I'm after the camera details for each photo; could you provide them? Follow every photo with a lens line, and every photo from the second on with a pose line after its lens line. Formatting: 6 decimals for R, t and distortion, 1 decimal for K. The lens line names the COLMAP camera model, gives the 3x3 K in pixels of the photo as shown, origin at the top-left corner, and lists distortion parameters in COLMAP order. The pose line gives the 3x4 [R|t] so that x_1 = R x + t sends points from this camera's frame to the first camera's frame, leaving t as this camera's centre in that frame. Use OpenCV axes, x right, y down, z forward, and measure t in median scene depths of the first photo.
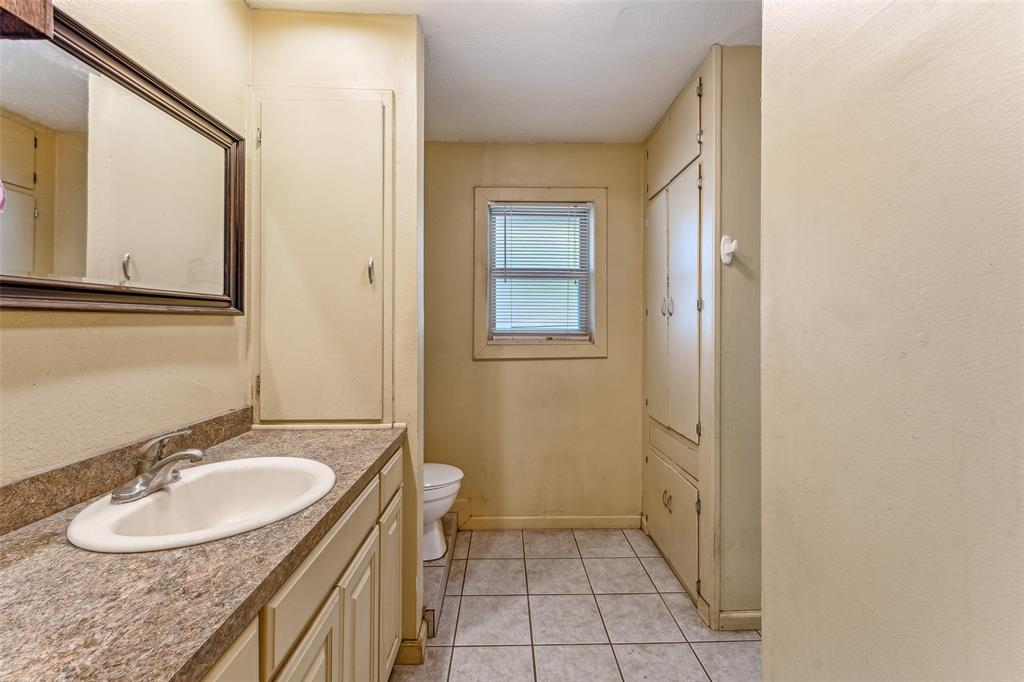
lens RADIAL K [[407.5, 0, 517.3], [0, 407.5, 319.5], [0, 0, 1]] dist [0.000691, 0.000205]
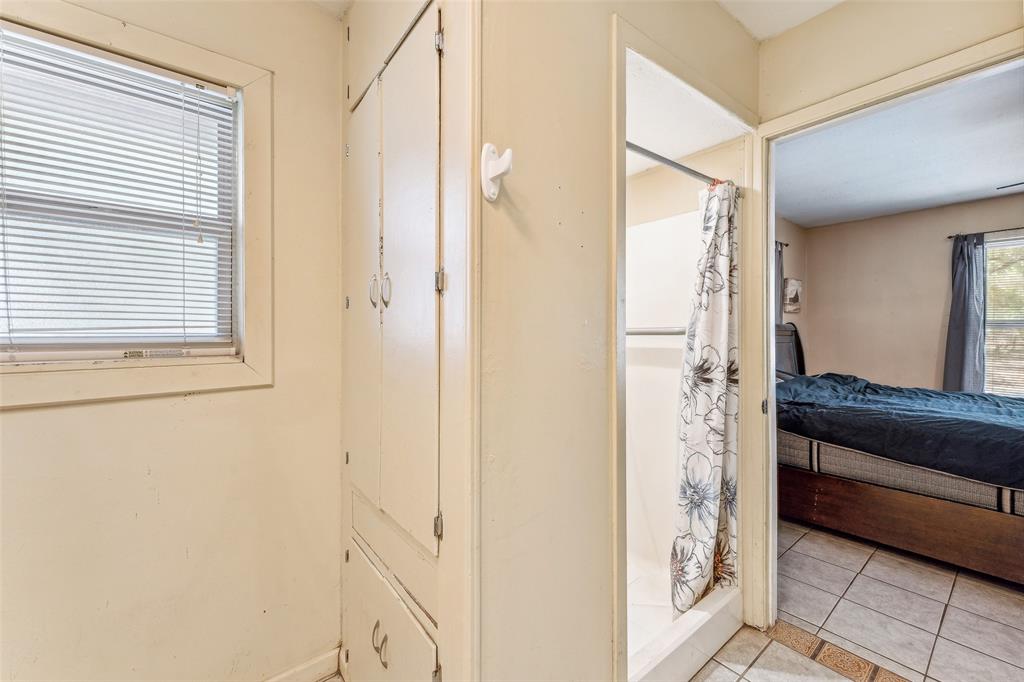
lens RADIAL K [[407.5, 0, 511.6], [0, 407.5, 334.2], [0, 0, 1]] dist [0.000691, 0.000205]
pose [[0.800402, -0.006647, 0.599427, 0.184310], [-0.003894, 0.999860, 0.016287, 0.018461], [-0.599451, -0.015370, 0.800264, 0.463224]]
